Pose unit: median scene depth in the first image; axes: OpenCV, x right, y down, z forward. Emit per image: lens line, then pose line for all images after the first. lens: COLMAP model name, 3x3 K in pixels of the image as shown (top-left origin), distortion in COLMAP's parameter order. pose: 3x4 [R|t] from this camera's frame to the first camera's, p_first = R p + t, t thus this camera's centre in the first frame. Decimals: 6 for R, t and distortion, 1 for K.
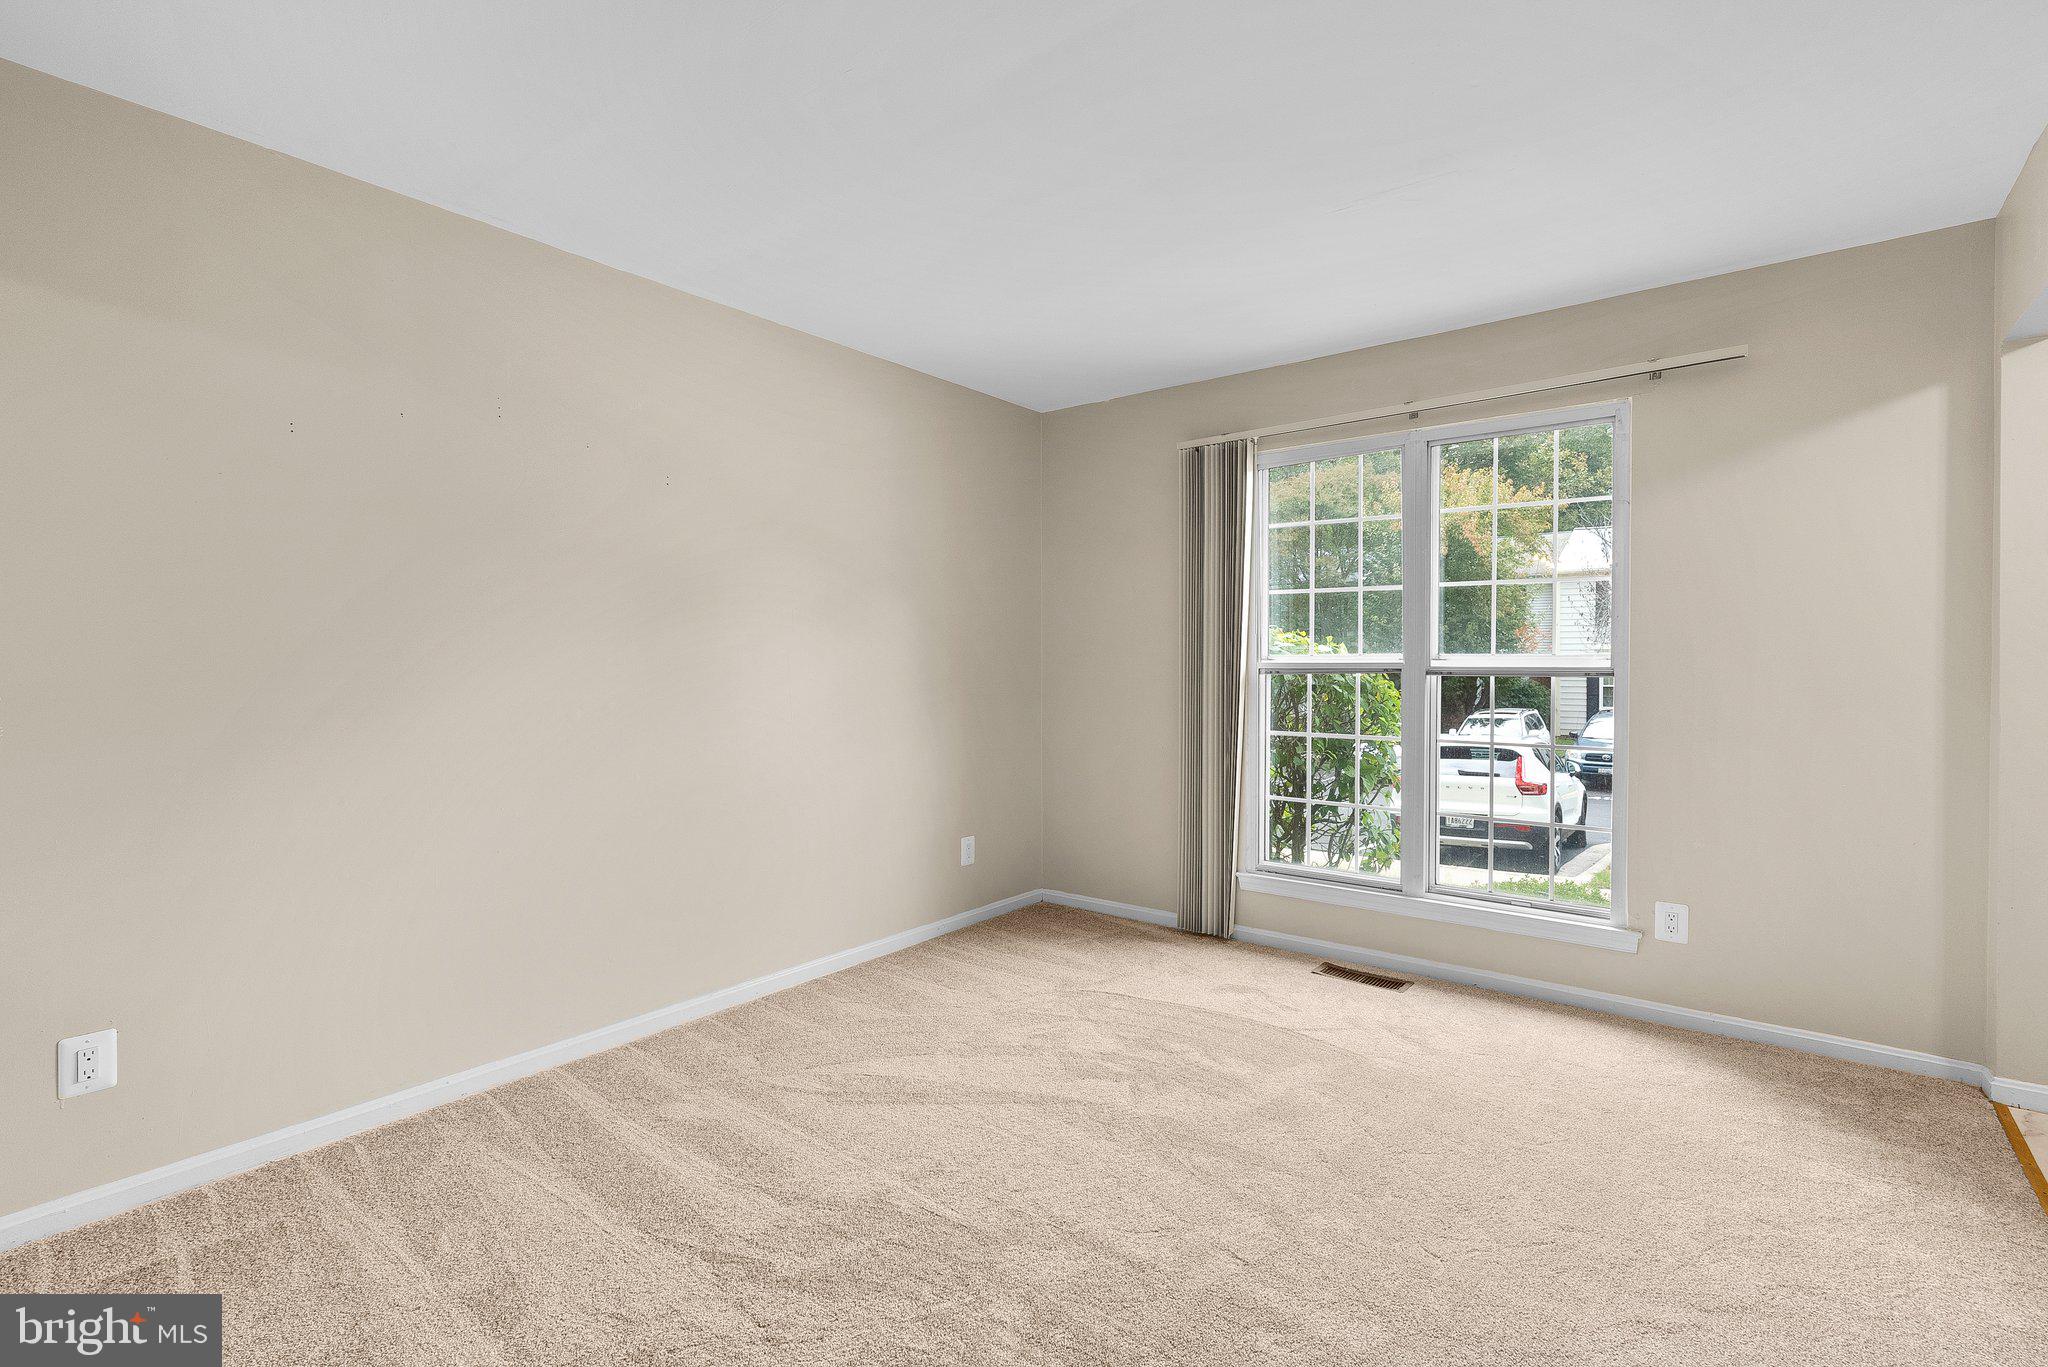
lens RADIAL K [[946.2, 0, 1022.4], [0, 946.2, 673.4], [0, 0, 1]] dist [-0.006514, 0.003502]
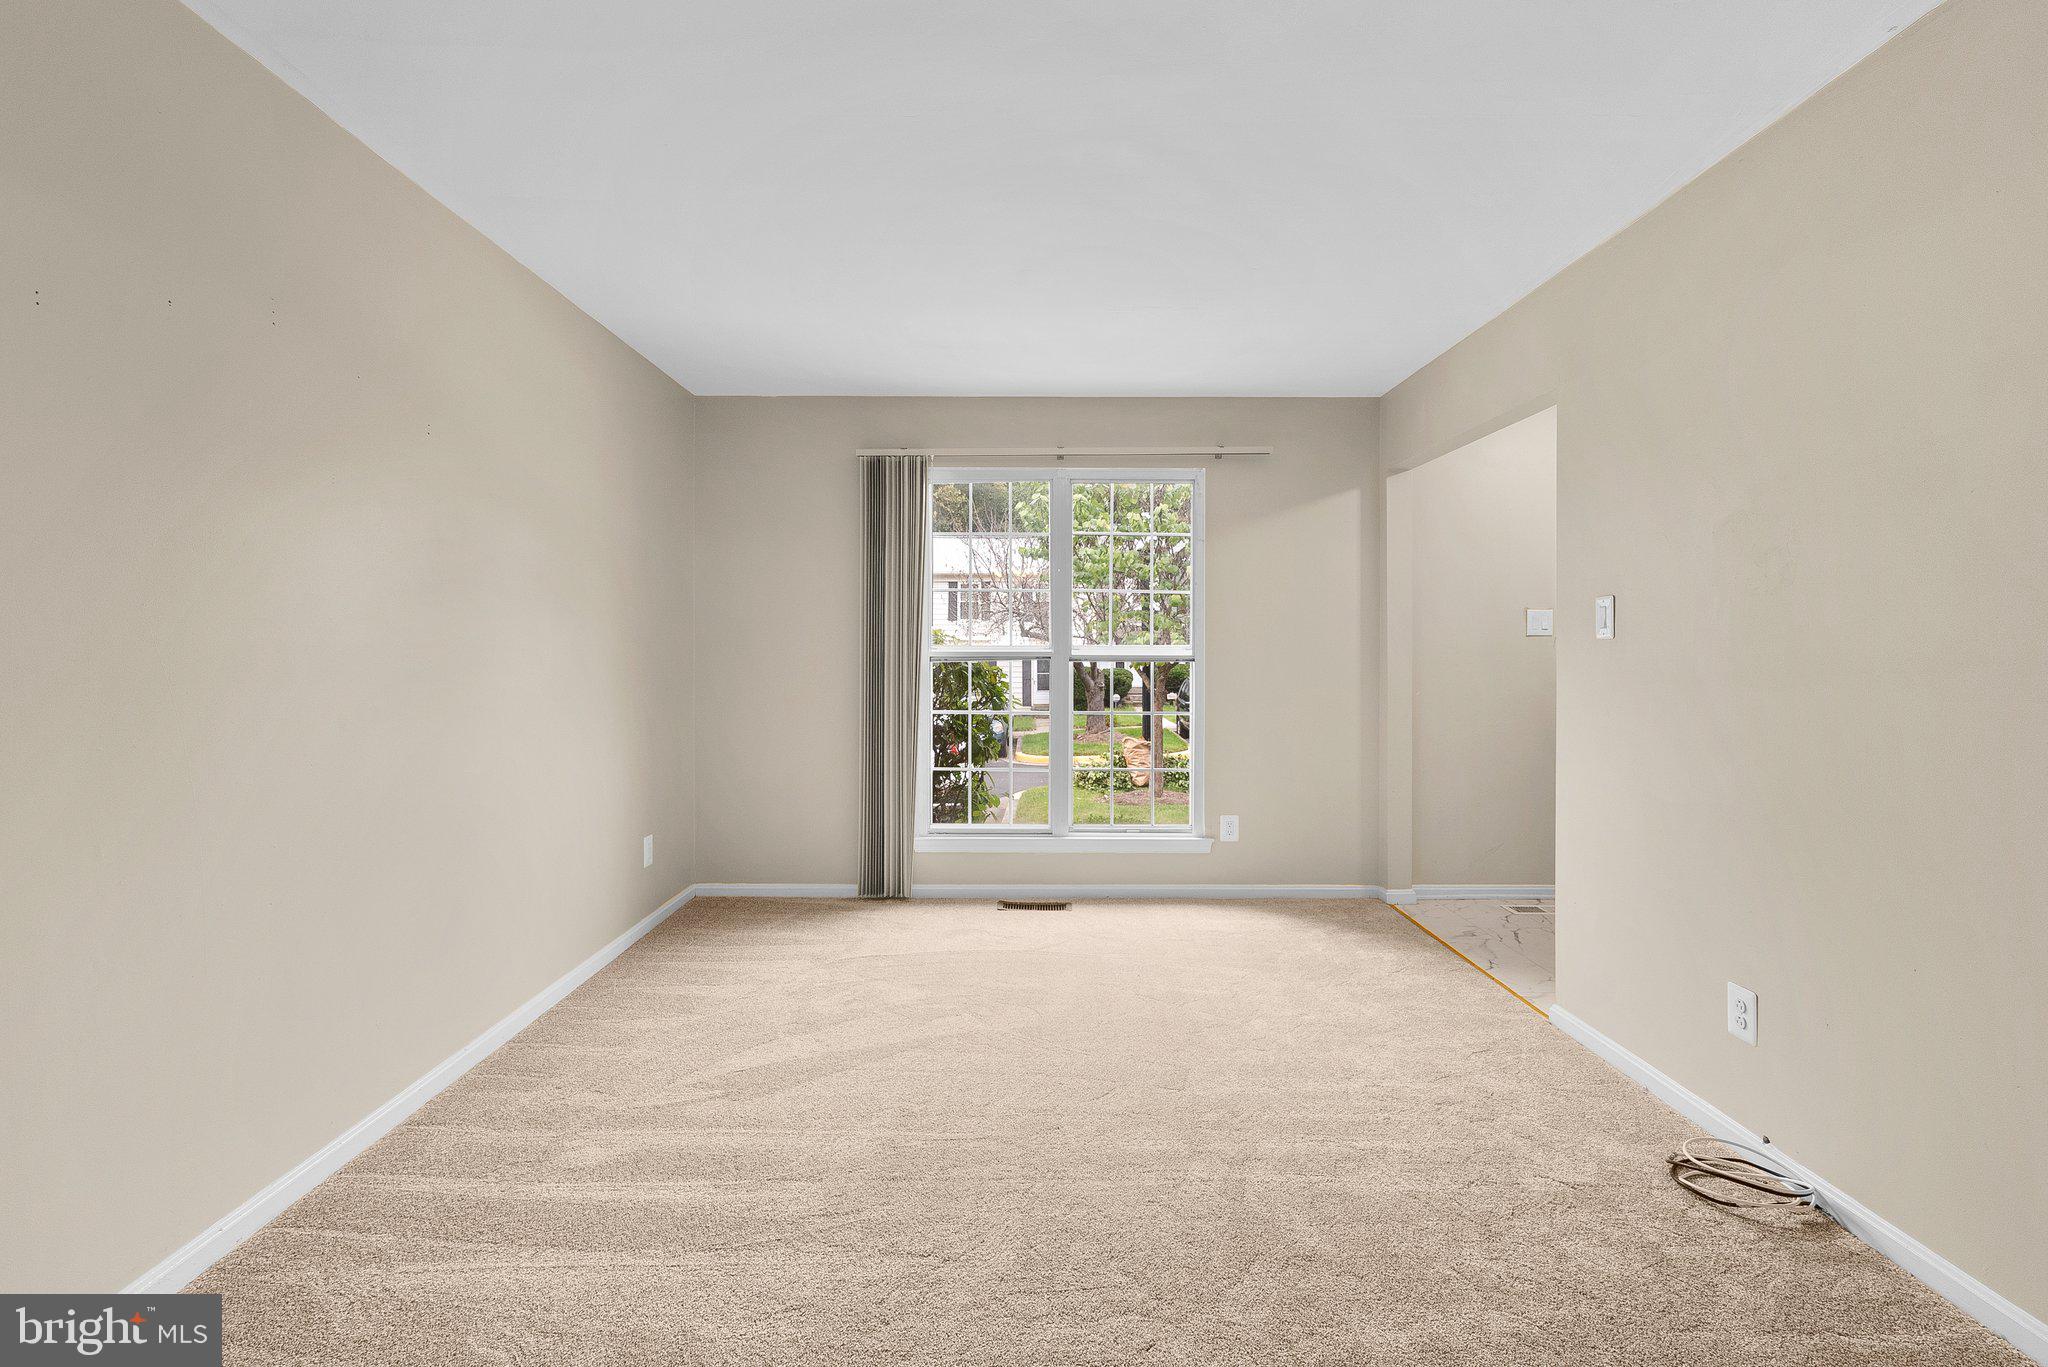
lens RADIAL K [[946.2, 0, 1038.8], [0, 946.2, 654.8], [0, 0, 1]] dist [-0.006514, 0.003502]
pose [[0.780702, -0.000932, 0.624903, -0.444282], [0.005610, 0.999969, -0.005516, -0.000846], [-0.624878, 0.007812, 0.780683, 0.028521]]
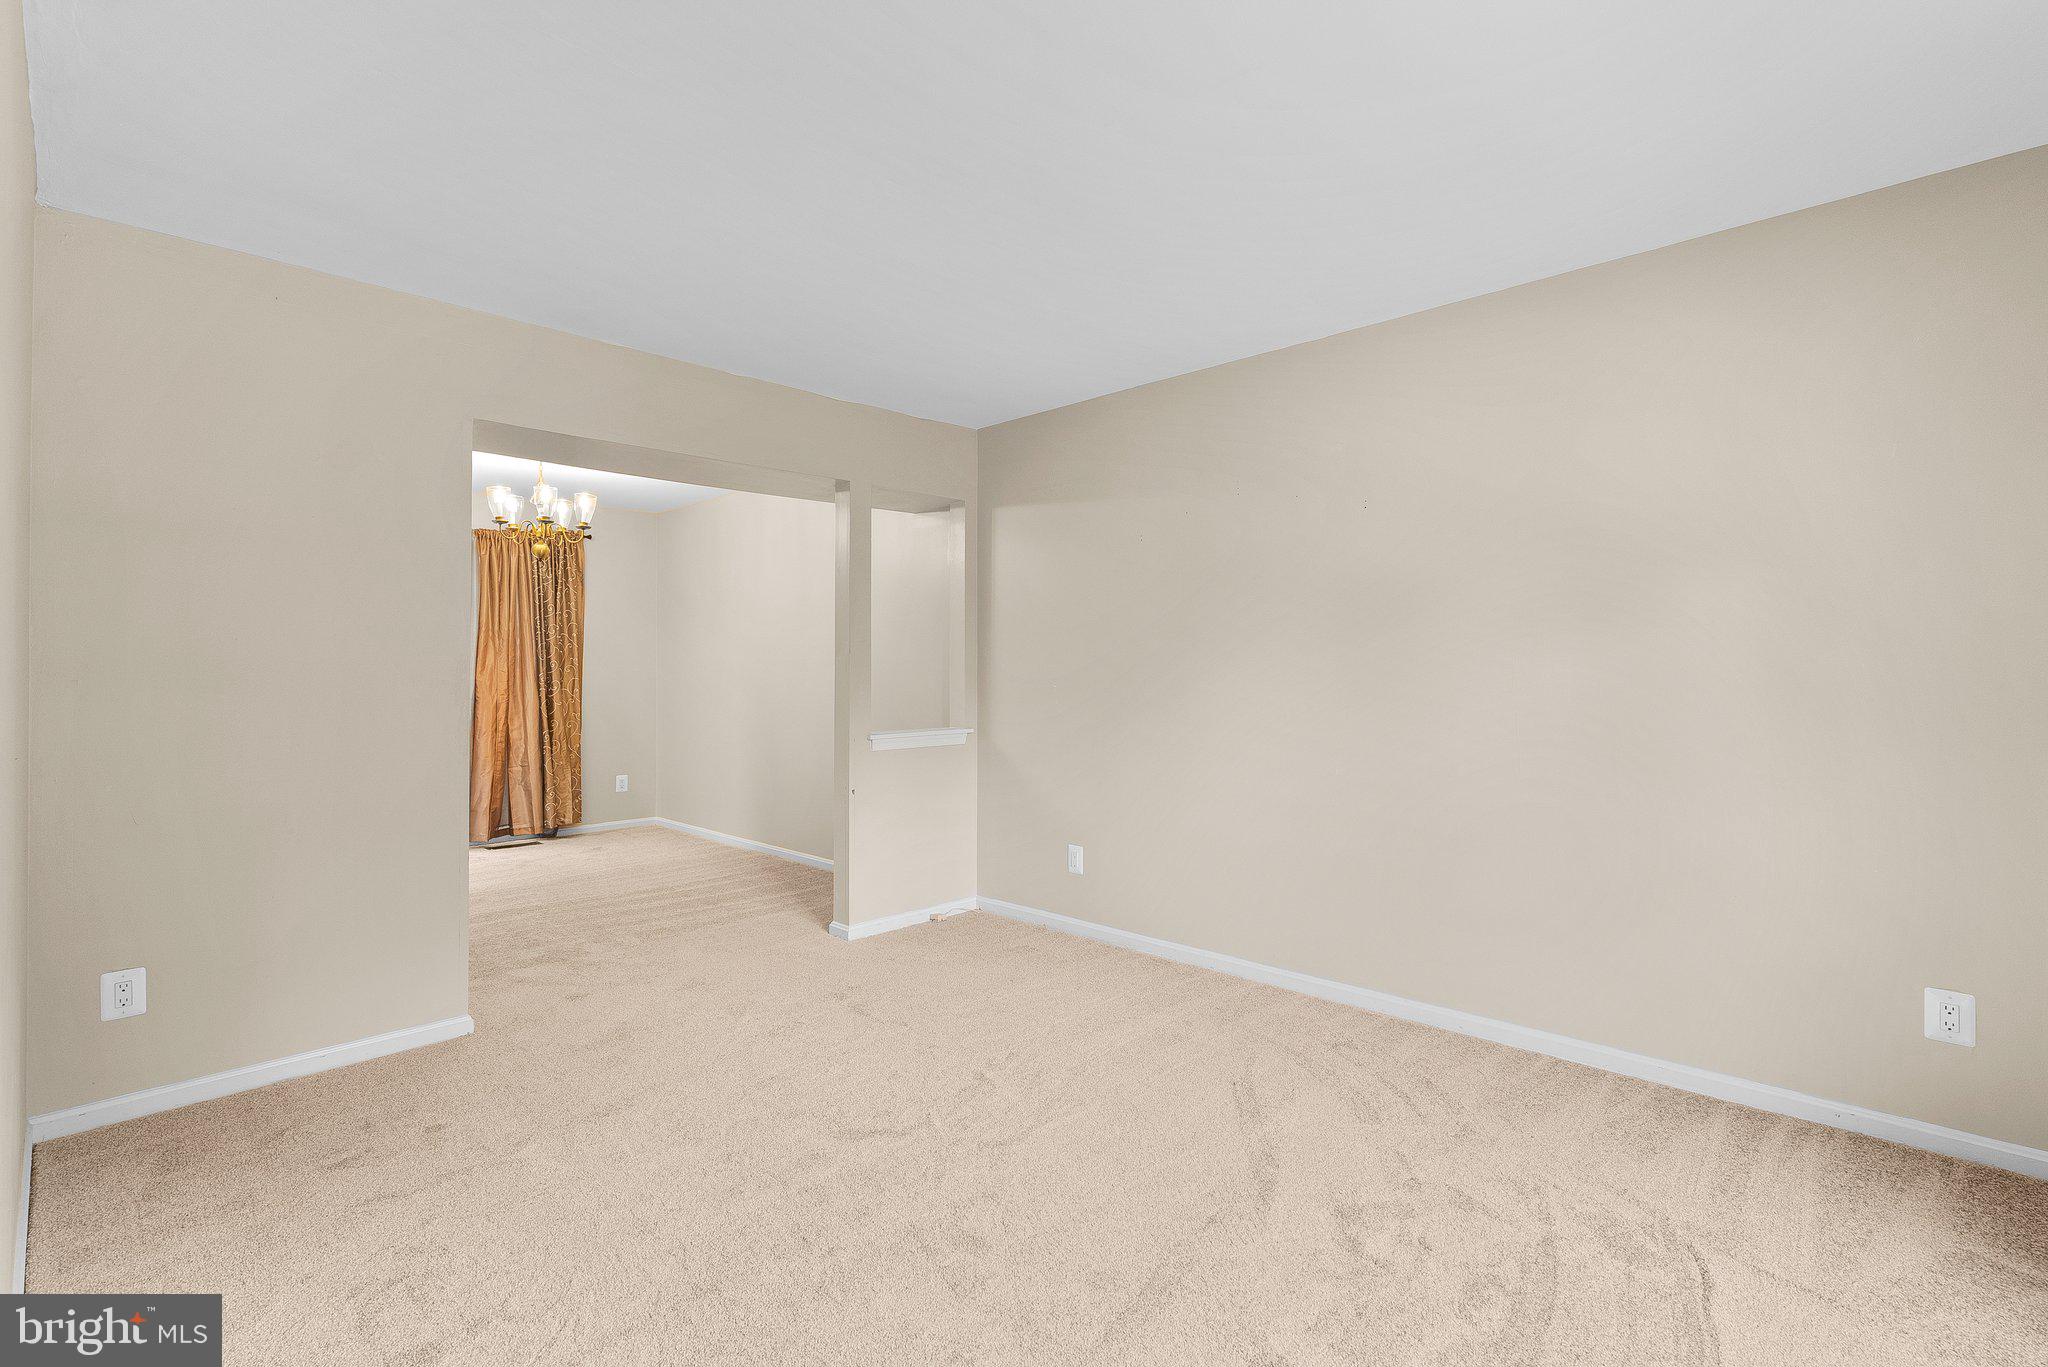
lens RADIAL K [[946.2, 0, 1017.1], [0, 946.2, 677.0], [0, 0, 1]] dist [-0.006514, 0.003502]
pose [[-0.138220, 0.000095, -0.990402, 0.693542], [-0.007874, 0.999968, 0.001195, -0.004461], [0.990370, 0.007964, -0.138214, 0.684844]]
